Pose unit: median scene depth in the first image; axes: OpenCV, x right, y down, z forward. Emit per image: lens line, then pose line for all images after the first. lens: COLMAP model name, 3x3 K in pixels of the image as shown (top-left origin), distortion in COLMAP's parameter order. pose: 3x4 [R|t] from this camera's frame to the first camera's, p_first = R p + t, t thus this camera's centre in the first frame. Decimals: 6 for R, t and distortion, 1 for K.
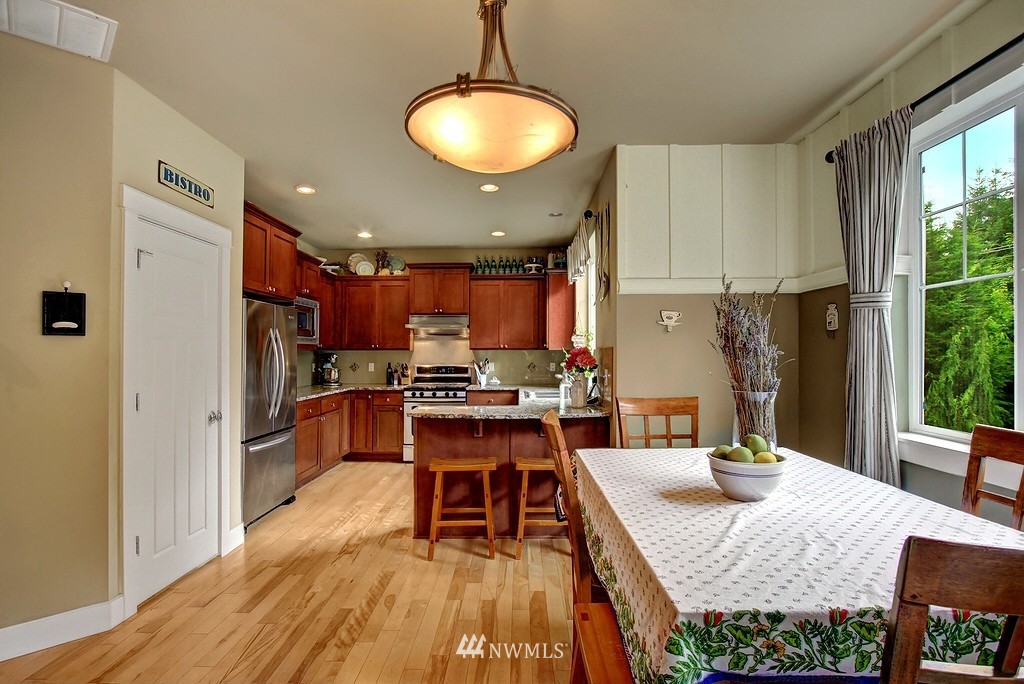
lens RADIAL K [[512.3, 0, 513.5], [0, 512.3, 353.7], [0, 0, 1]] dist [0.003154, 0.000271]
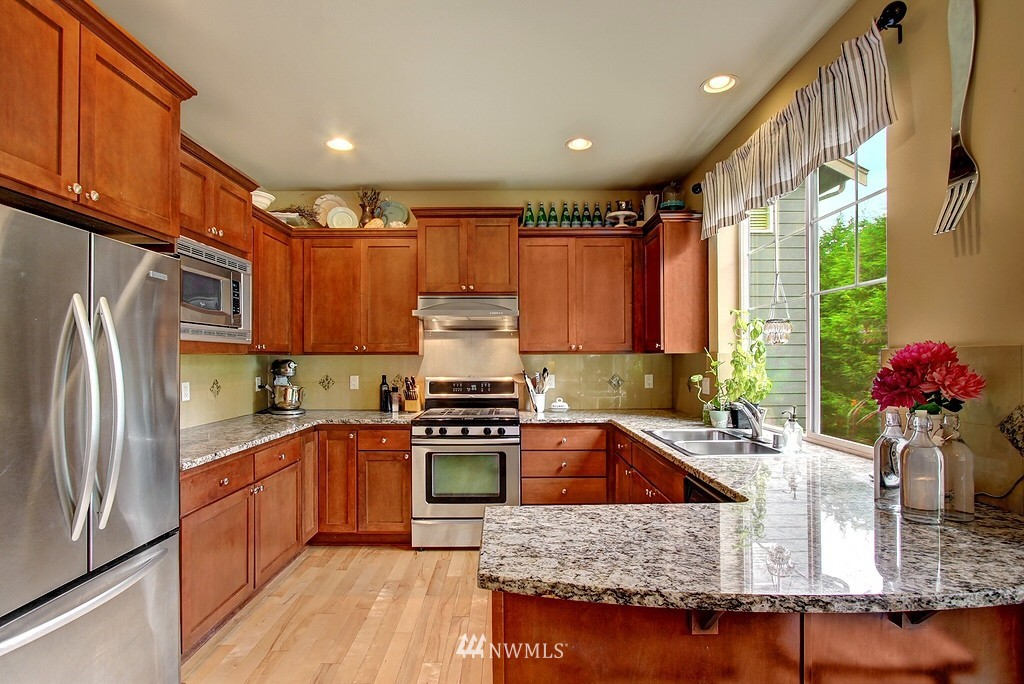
lens RADIAL K [[520.8, 0, 509.9], [0, 520.8, 371.5], [0, 0, 1]] dist [-0.003575, -0.000072]
pose [[0.999856, -0.003177, 0.016643, -0.106473], [0.002780, 0.999713, 0.023813, -0.001254], [-0.016714, -0.023764, 0.999578, 0.391961]]
